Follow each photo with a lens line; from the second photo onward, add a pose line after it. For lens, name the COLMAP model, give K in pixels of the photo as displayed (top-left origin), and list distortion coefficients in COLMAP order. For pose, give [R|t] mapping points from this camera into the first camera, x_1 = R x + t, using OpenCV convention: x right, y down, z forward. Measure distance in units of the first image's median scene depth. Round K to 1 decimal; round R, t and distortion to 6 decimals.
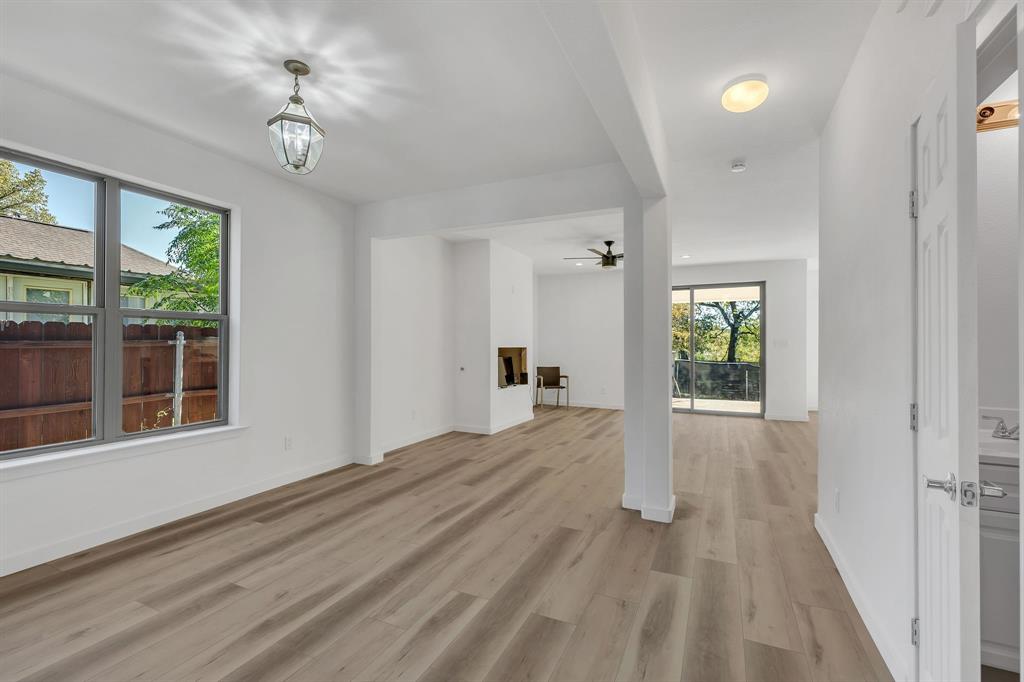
lens RADIAL K [[448.7, 0, 513.1], [0, 448.7, 338.0], [0, 0, 1]] dist [0.000821, -0.000106]
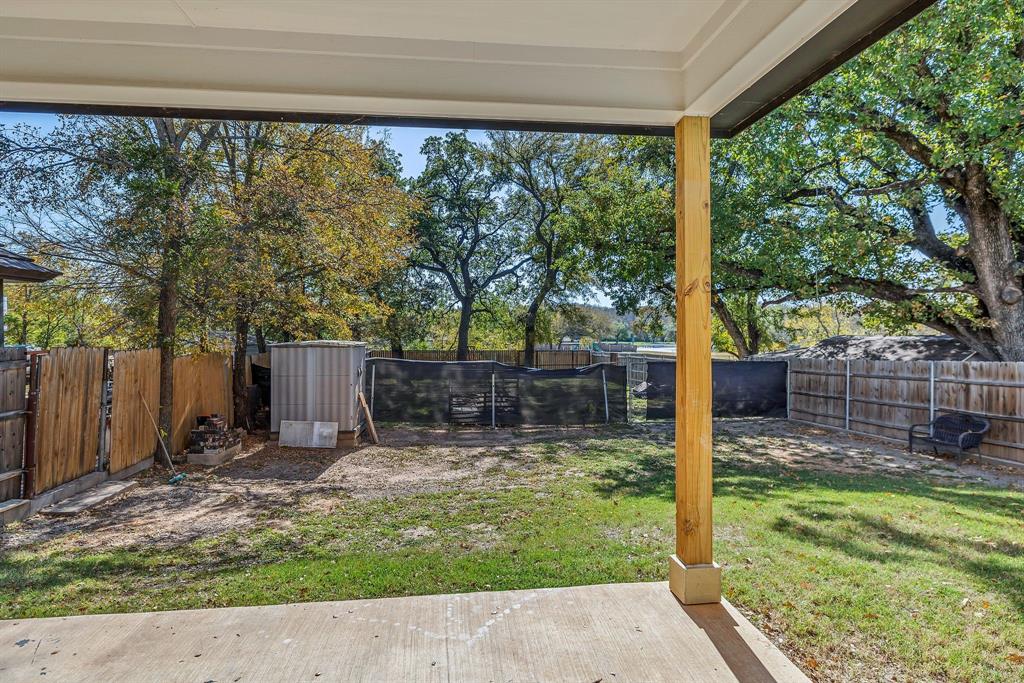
lens RADIAL K [[568.6, 0, 511.3], [0, 568.6, 322.8], [0, 0, 1]] dist [0.002047, 0.000139]
pose [[0.857239, -0.001475, 0.514916, 0.533351], [-0.002754, 0.999968, 0.007449, 0.002892], [-0.514911, -0.007804, 0.857208, 1.113205]]
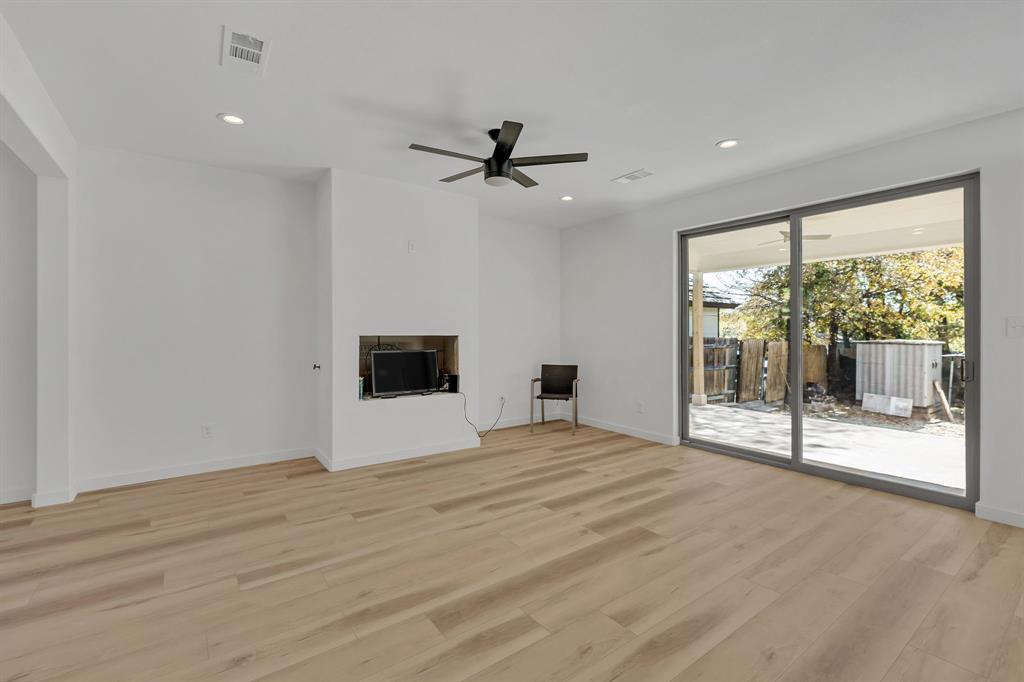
lens RADIAL K [[448.7, 0, 513.1], [0, 448.7, 338.0], [0, 0, 1]] dist [0.000821, -0.000106]
pose [[0.878593, 0.004070, -0.477555, 0.408957], [0.007487, 0.999723, 0.022295, 0.009175], [0.477513, -0.023164, 0.878319, 0.473719]]
